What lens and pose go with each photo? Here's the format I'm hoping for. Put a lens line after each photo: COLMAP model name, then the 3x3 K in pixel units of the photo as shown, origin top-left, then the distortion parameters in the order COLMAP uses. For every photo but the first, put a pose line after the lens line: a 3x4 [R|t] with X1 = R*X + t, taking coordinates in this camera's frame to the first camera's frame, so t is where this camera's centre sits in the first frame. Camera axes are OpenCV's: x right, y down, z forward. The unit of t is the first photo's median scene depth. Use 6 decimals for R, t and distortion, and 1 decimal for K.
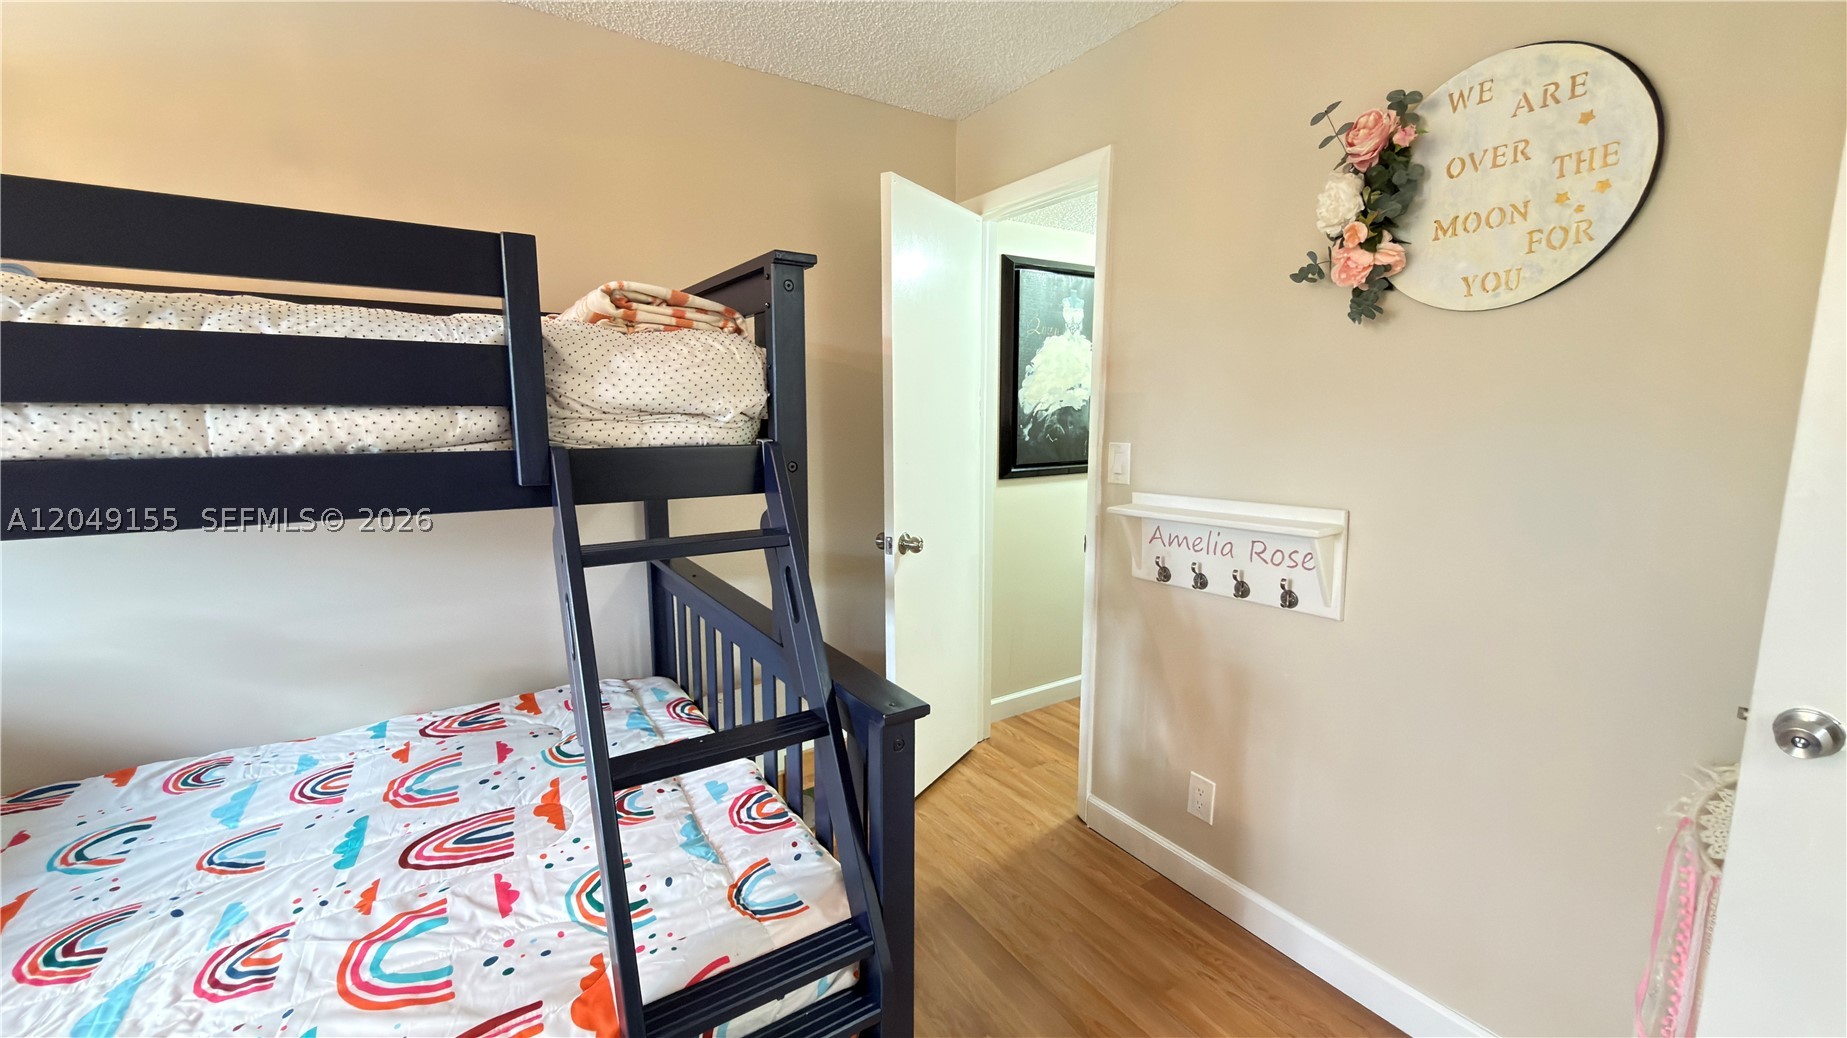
lens RADIAL K [[736.8, 0, 925.0], [0, 736.8, 517.9], [0, 0, 1]] dist [0.000325, -0.000224]
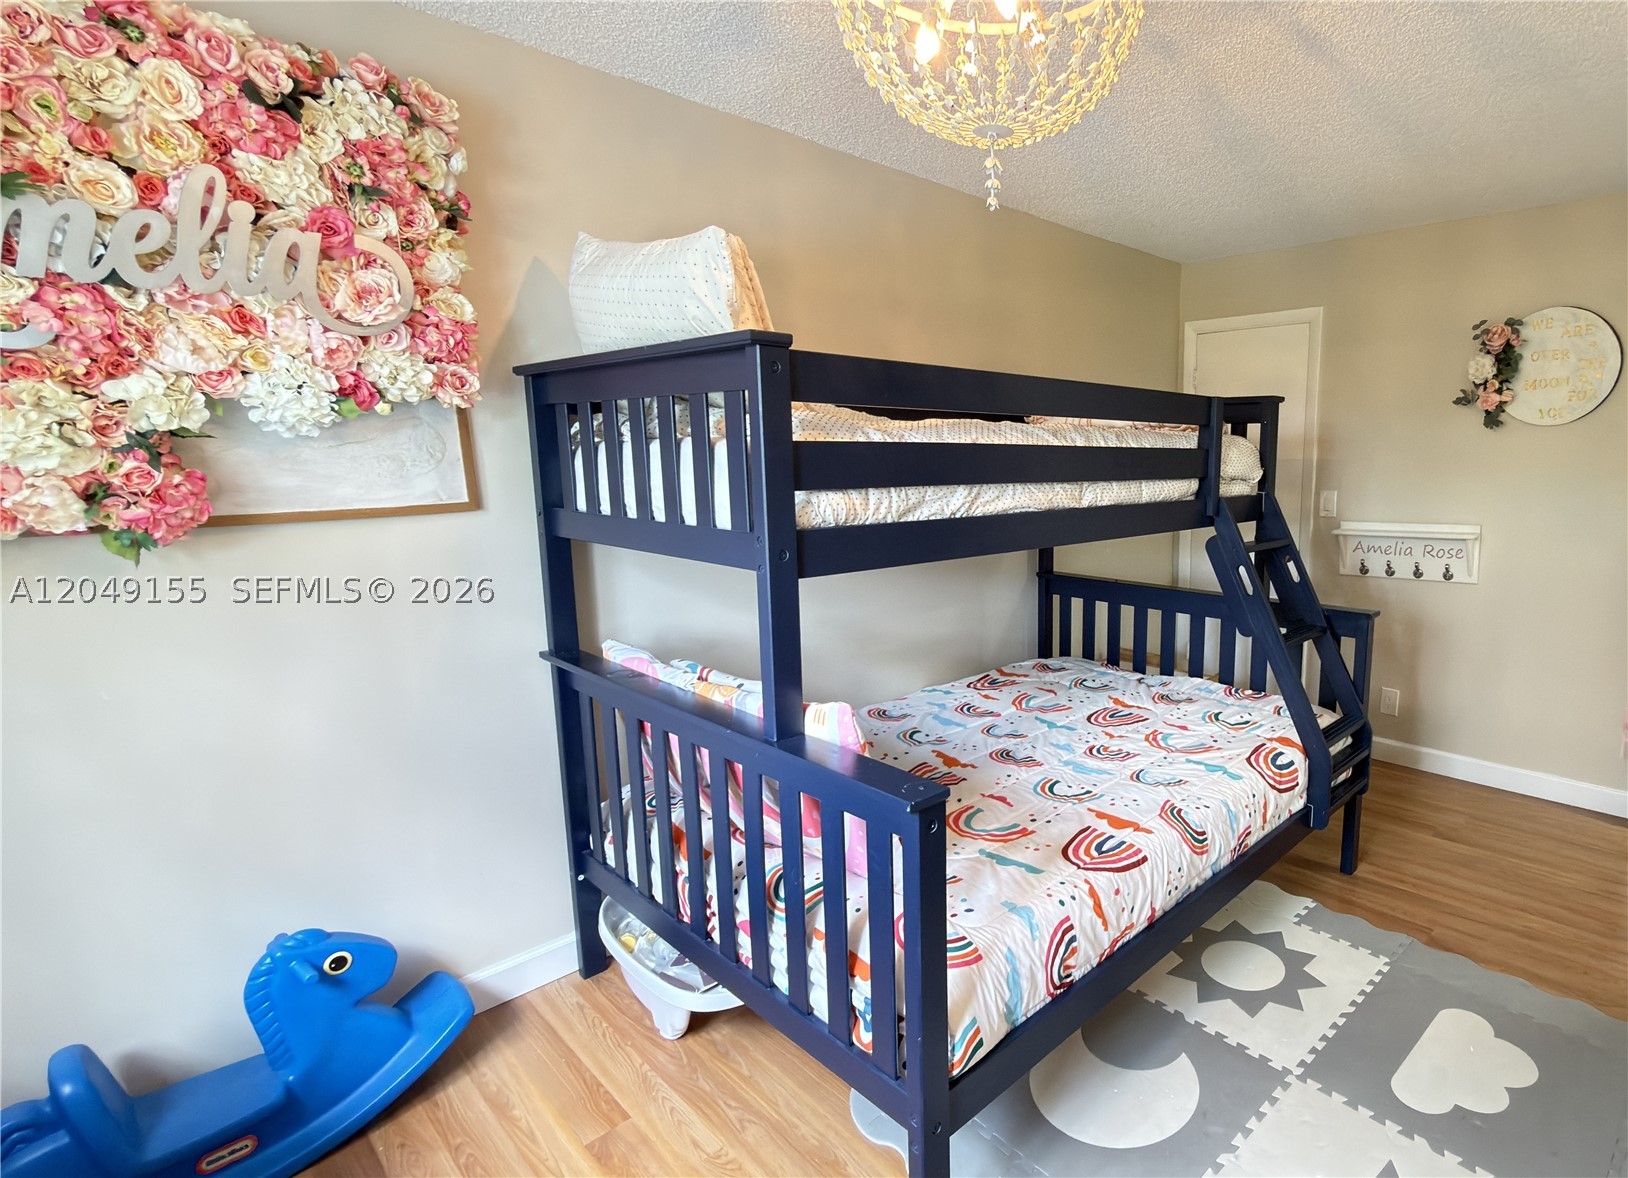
lens RADIAL K [[838.6, 0, 1056.8], [0, 838.6, 580.6], [0, 0, 1]] dist [0.003249, 0.000770]
pose [[0.958951, -0.044174, 0.280110, -1.218643], [0.041968, 0.999023, 0.013872, 0.063577], [-0.280449, -0.001547, 0.959868, -0.861899]]
